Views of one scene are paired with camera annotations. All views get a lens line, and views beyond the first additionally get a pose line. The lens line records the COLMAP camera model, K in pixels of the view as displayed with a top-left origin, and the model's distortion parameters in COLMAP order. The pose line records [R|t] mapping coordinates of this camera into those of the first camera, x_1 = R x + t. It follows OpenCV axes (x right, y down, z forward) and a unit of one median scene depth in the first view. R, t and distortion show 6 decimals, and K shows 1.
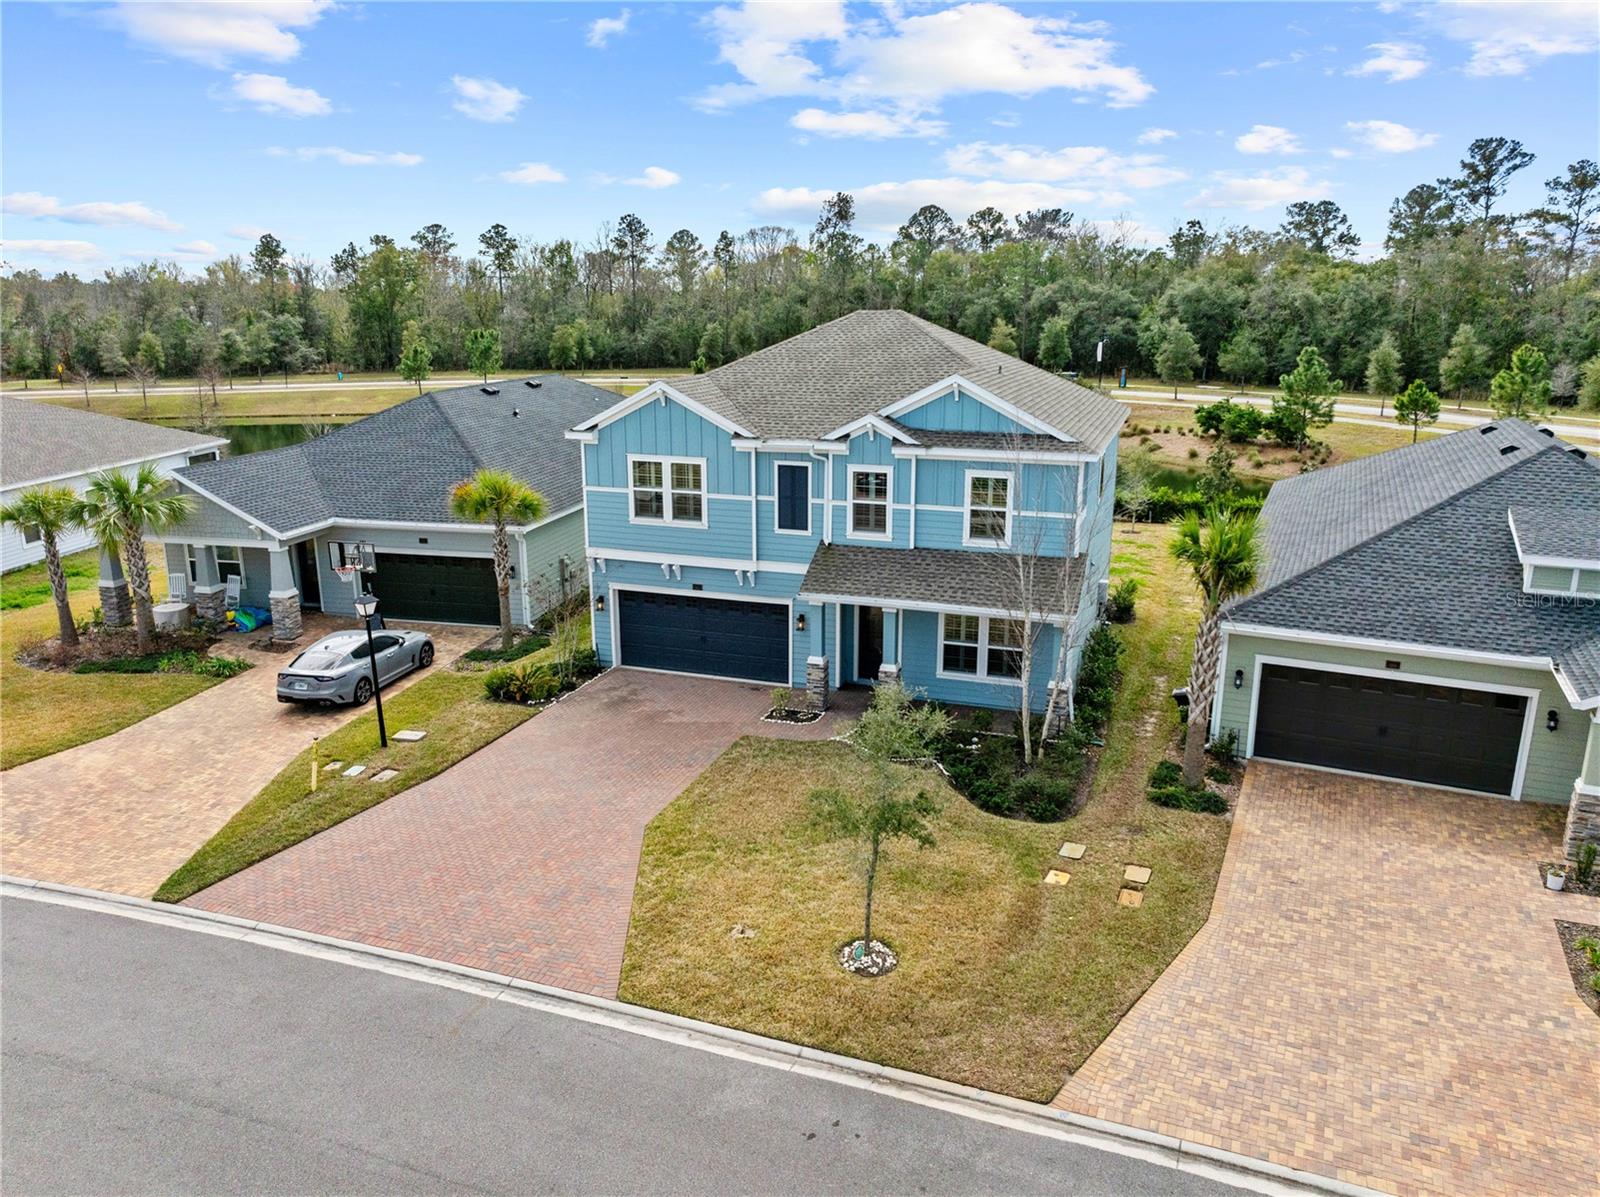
lens RADIAL K [[1113.1, 0, 790.7], [0, 1113.1, 597.3], [0, 0, 1]] dist [-0.043053, 0.012332]
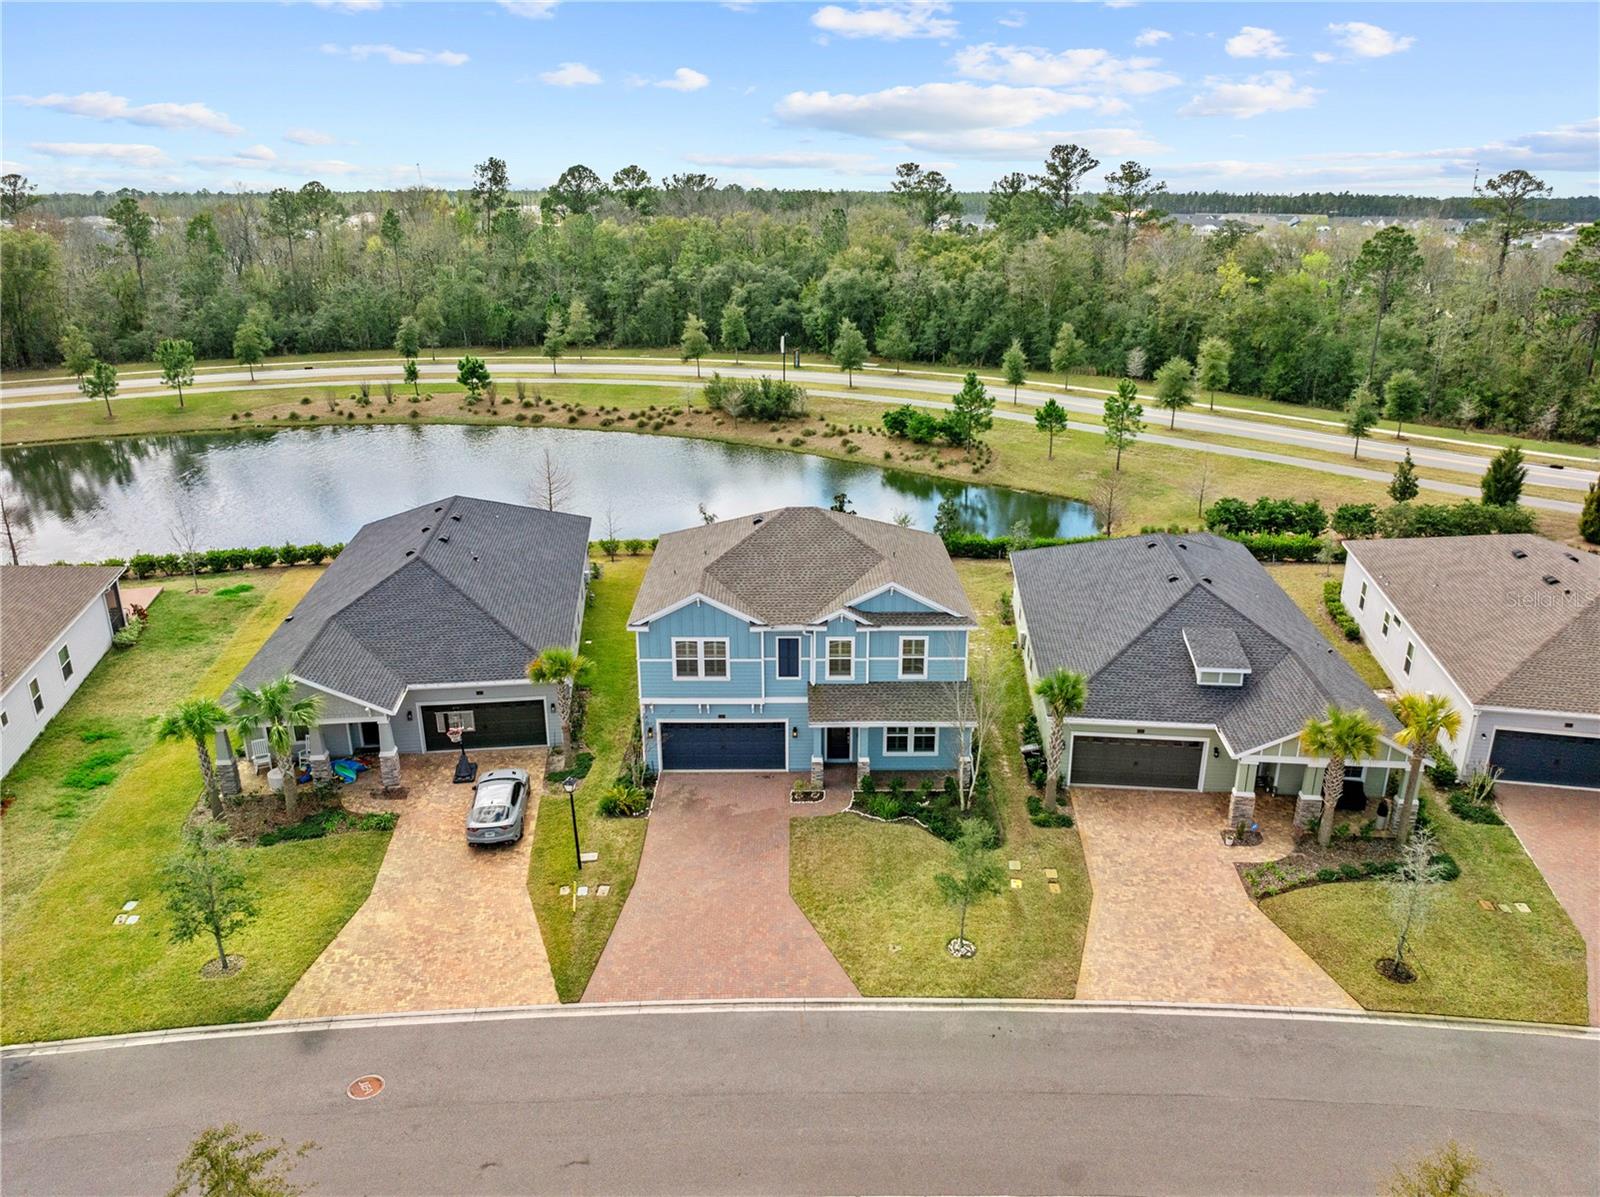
lens RADIAL K [[1113.1, 0, 790.7], [0, 1113.1, 597.3], [0, 0, 1]] dist [-0.043053, 0.012332]
pose [[0.940751, -0.113481, 0.319545, -0.488631], [0.085688, 0.991313, 0.099781, -0.331971], [-0.328093, -0.066488, 0.942303, -0.472489]]
